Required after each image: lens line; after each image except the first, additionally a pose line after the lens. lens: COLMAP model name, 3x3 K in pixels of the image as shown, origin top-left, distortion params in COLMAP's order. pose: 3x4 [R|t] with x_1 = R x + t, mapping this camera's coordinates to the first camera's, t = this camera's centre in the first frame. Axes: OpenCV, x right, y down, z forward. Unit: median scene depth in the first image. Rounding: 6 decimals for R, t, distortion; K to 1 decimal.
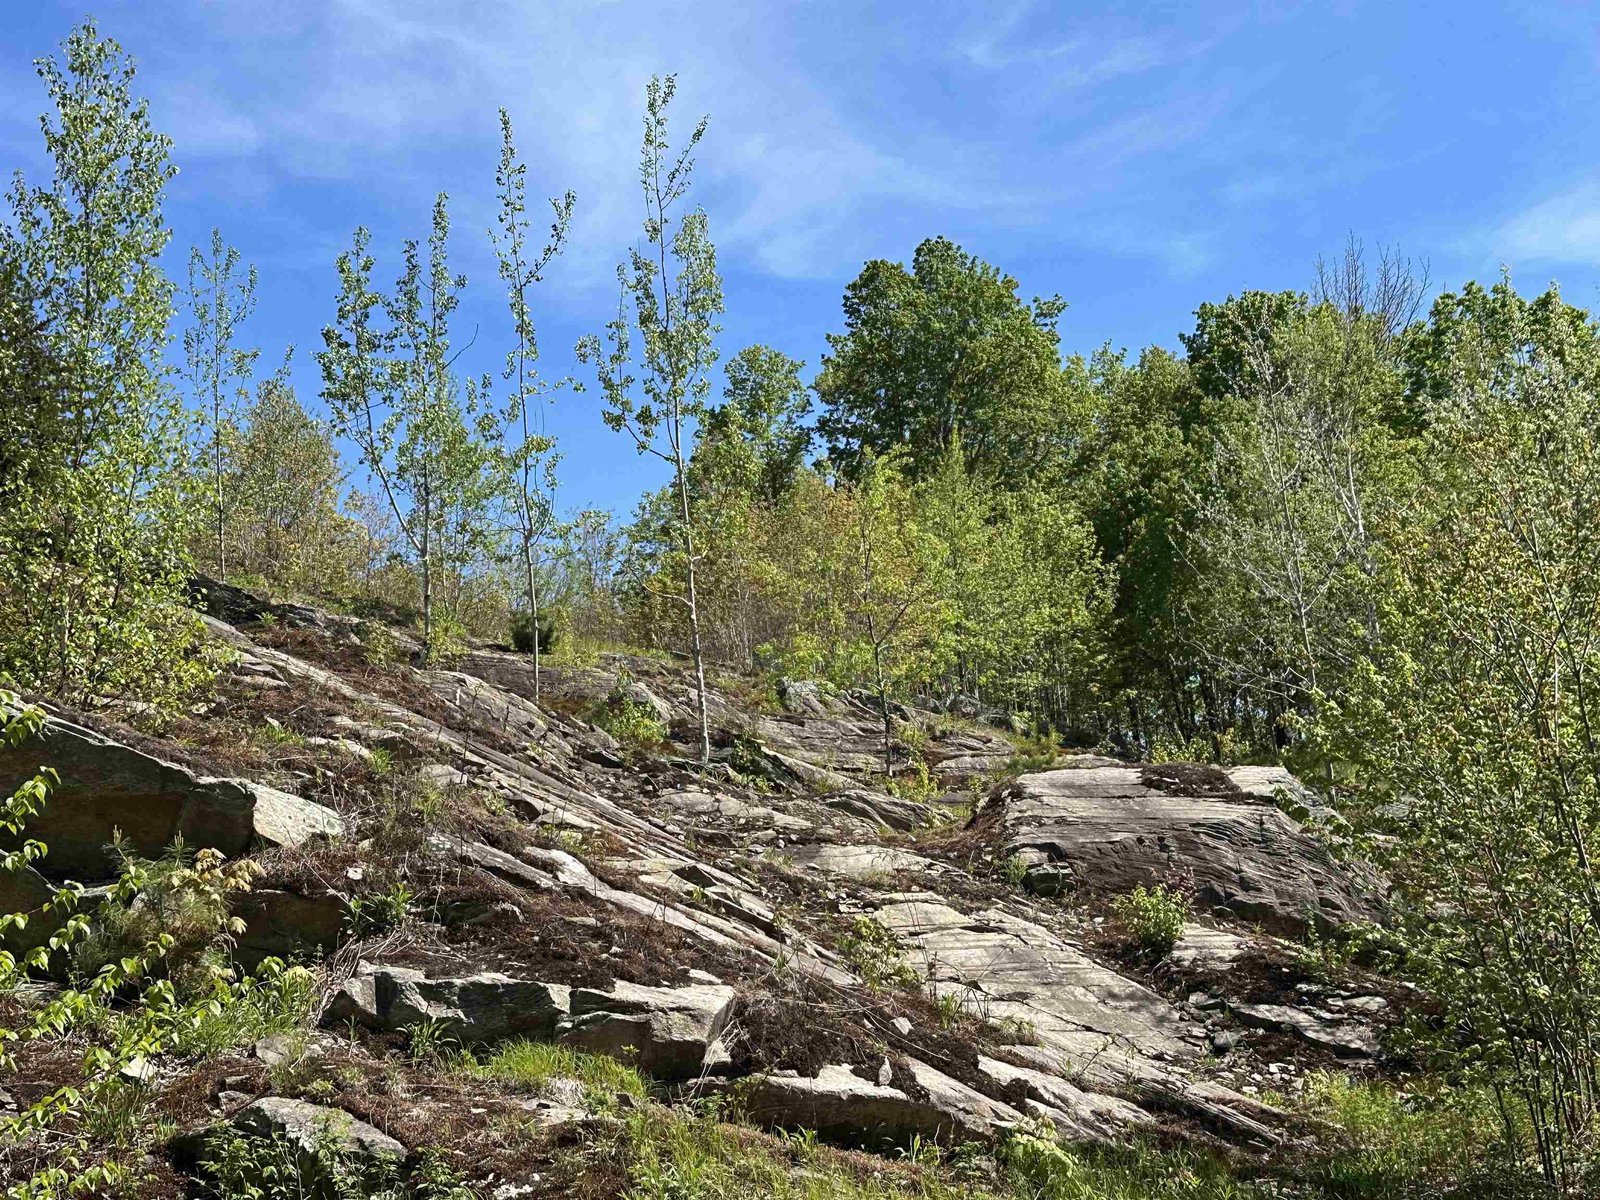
lens RADIAL K [[2140.6, 0, 800.0], [0, 2140.6, 600.0], [0, 0, 1]] dist [0.238528, 0.035374]
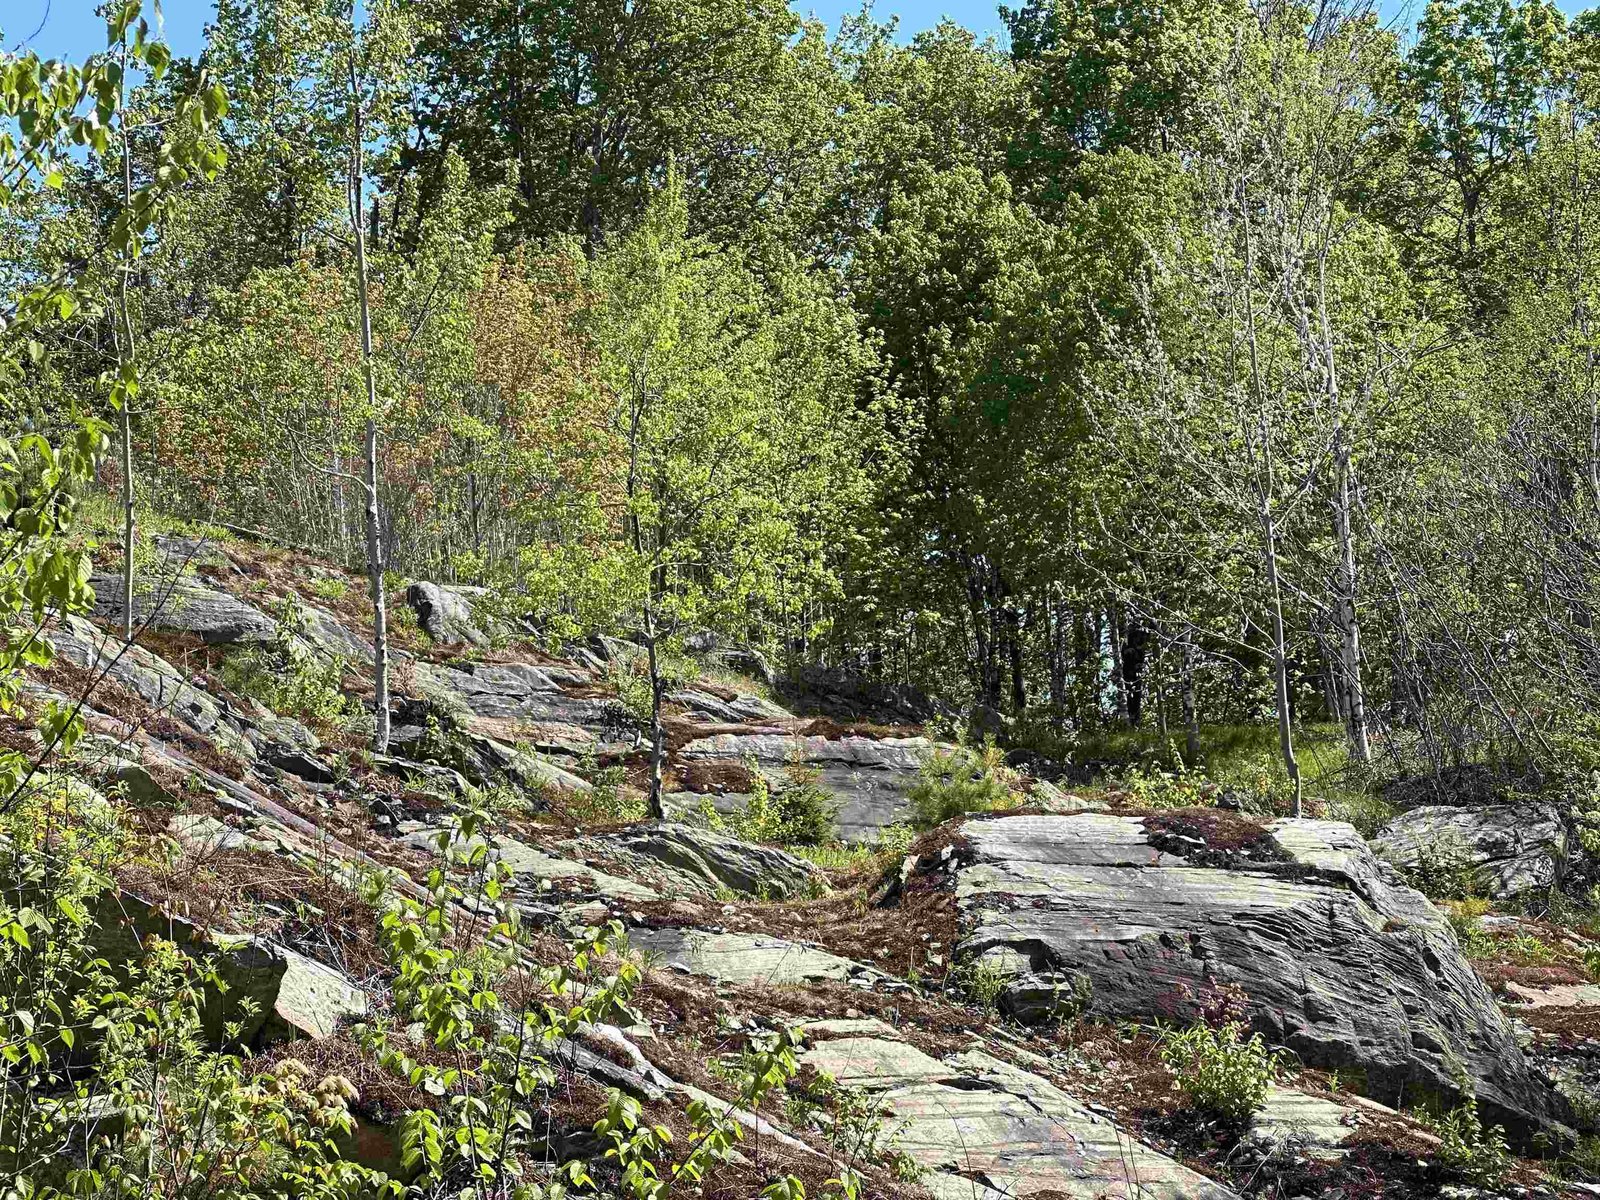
lens RADIAL K [[3736.2, 0, 800.0], [0, 3736.2, 600.0], [0, 0, 1]] dist [-0.027474, 6.785434]
pose [[0.981172, 0.055048, 0.185122, -0.160055], [-0.067615, 0.995766, 0.062269, -0.051411], [-0.180911, -0.073614, 0.980741, -0.069388]]
